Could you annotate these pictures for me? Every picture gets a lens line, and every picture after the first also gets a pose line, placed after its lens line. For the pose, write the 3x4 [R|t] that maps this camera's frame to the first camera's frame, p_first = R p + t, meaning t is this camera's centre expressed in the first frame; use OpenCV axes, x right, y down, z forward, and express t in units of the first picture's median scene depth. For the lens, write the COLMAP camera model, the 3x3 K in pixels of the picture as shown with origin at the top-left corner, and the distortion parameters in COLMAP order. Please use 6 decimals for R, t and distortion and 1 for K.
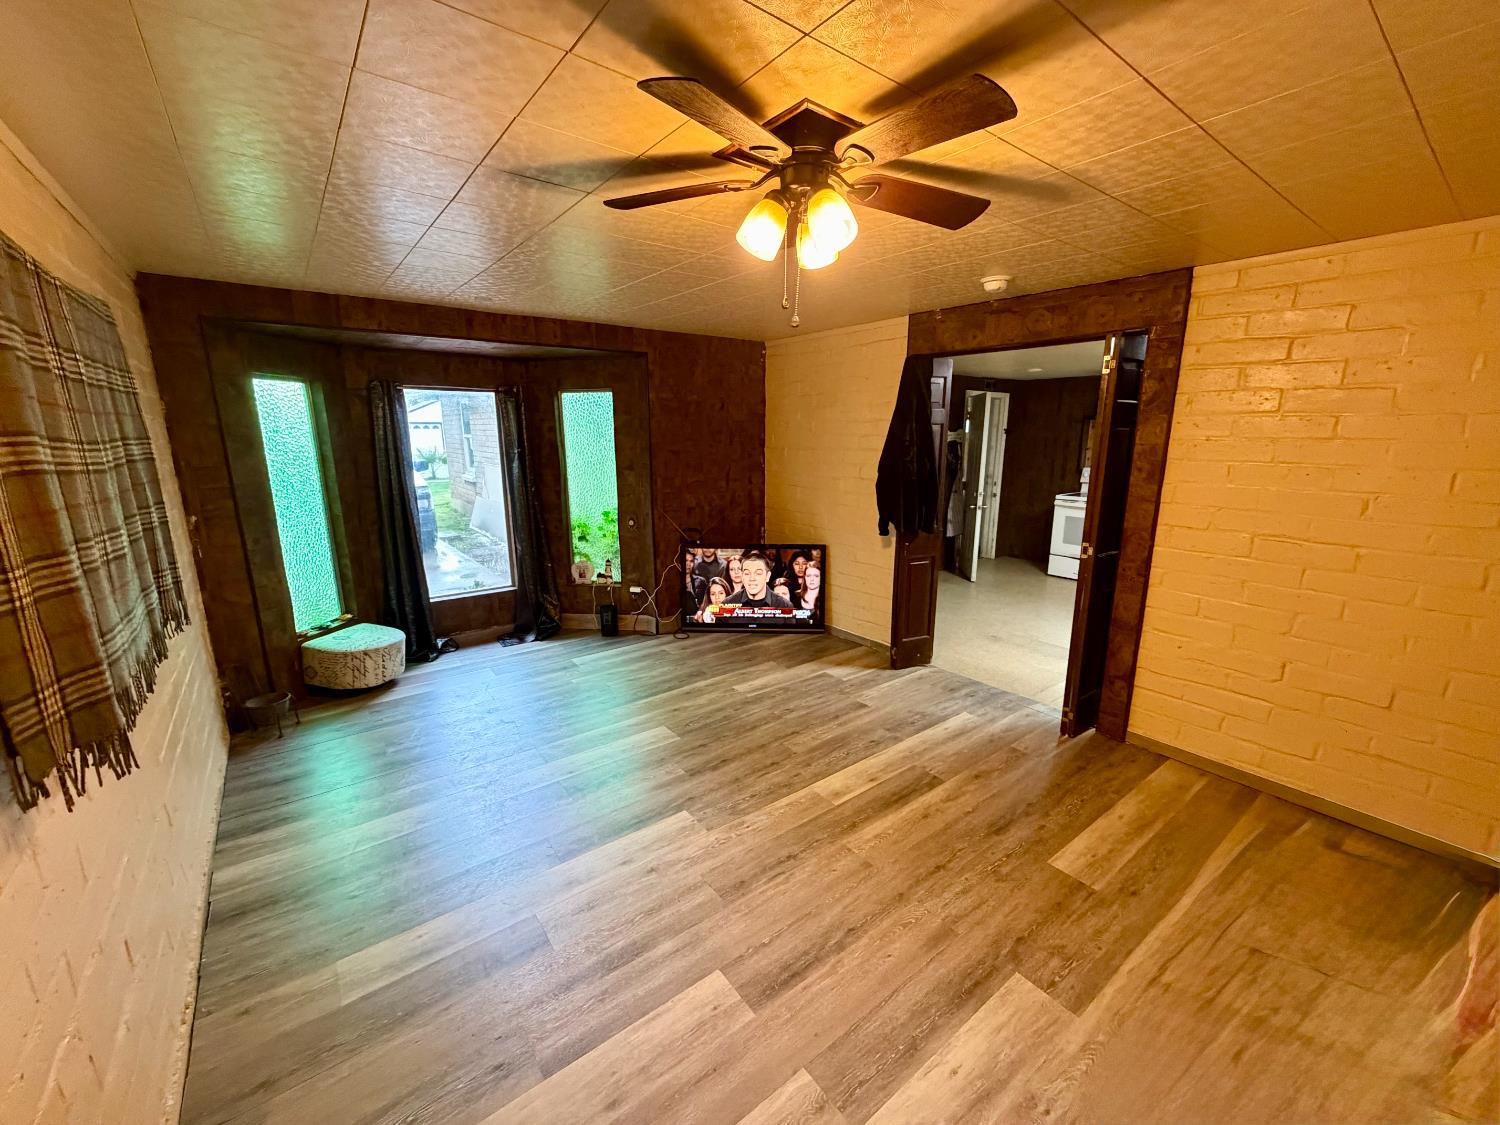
lens RADIAL K [[597.5, 0, 747.2], [0, 597.5, 564.4], [0, 0, 1]] dist [-0.001865, -0.000162]
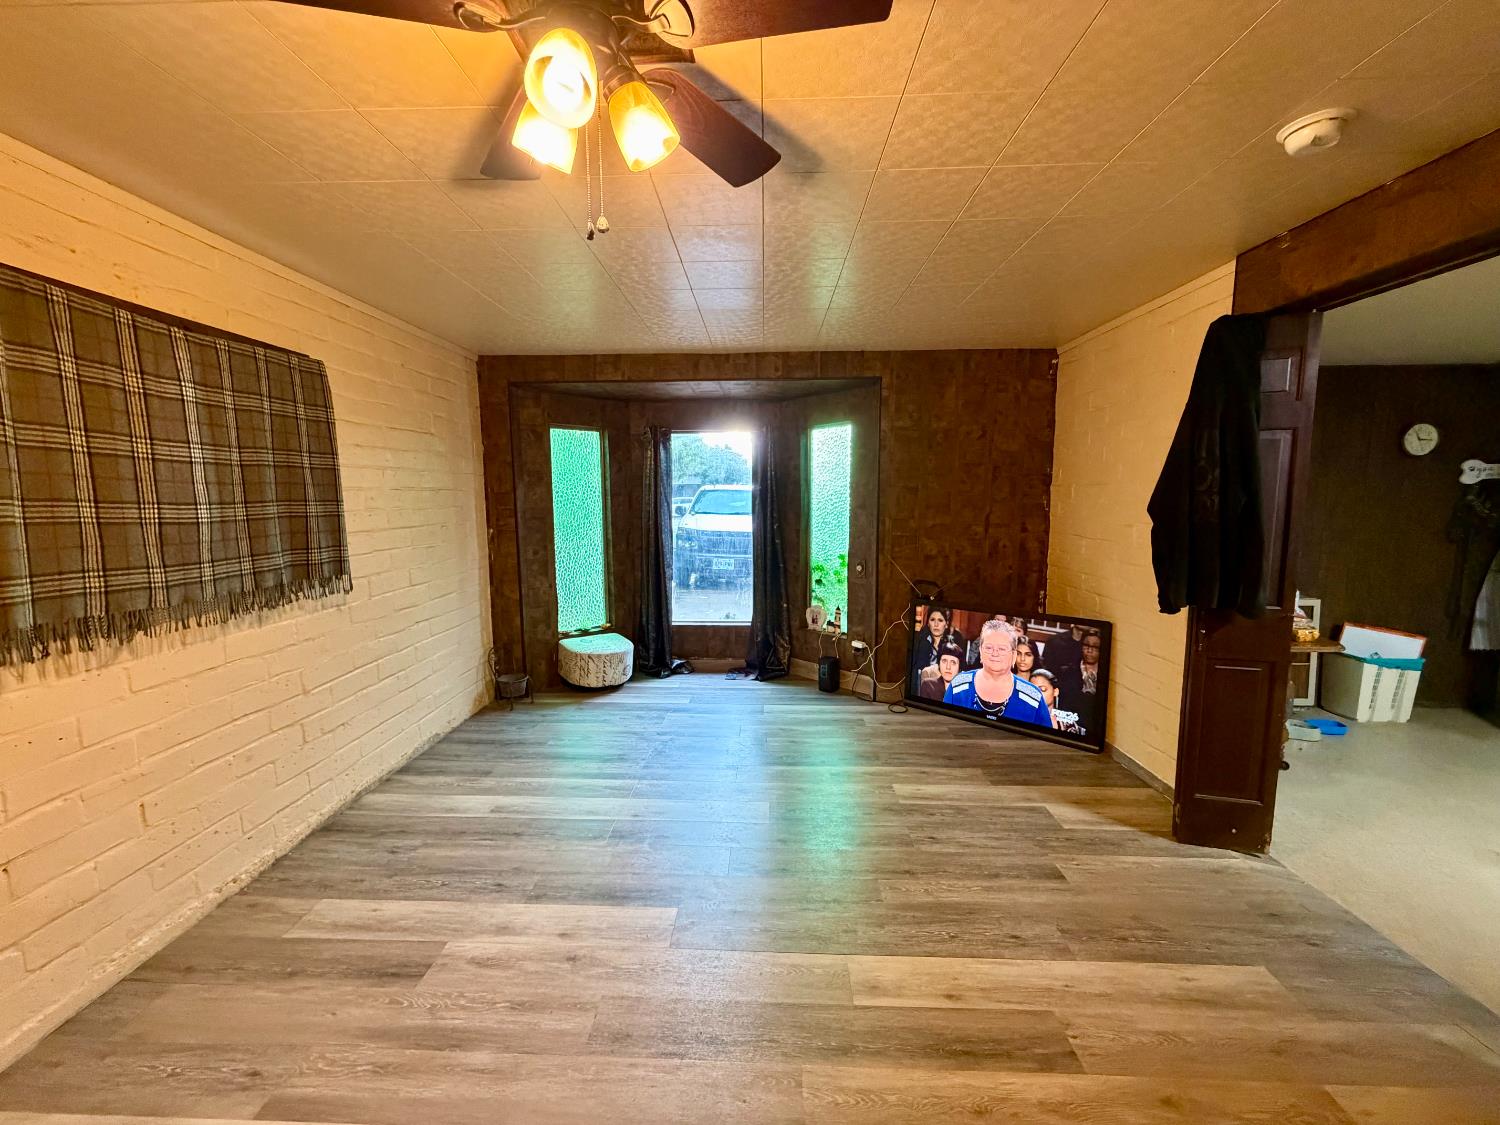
lens RADIAL K [[597.5, 0, 746.5], [0, 597.5, 564.0], [0, 0, 1]] dist [-0.001865, -0.000162]
pose [[0.771972, 0.071842, -0.631584, 0.260148], [-0.135279, 0.989399, -0.052805, -0.006735], [0.621095, 0.126204, 0.773507, 0.230289]]
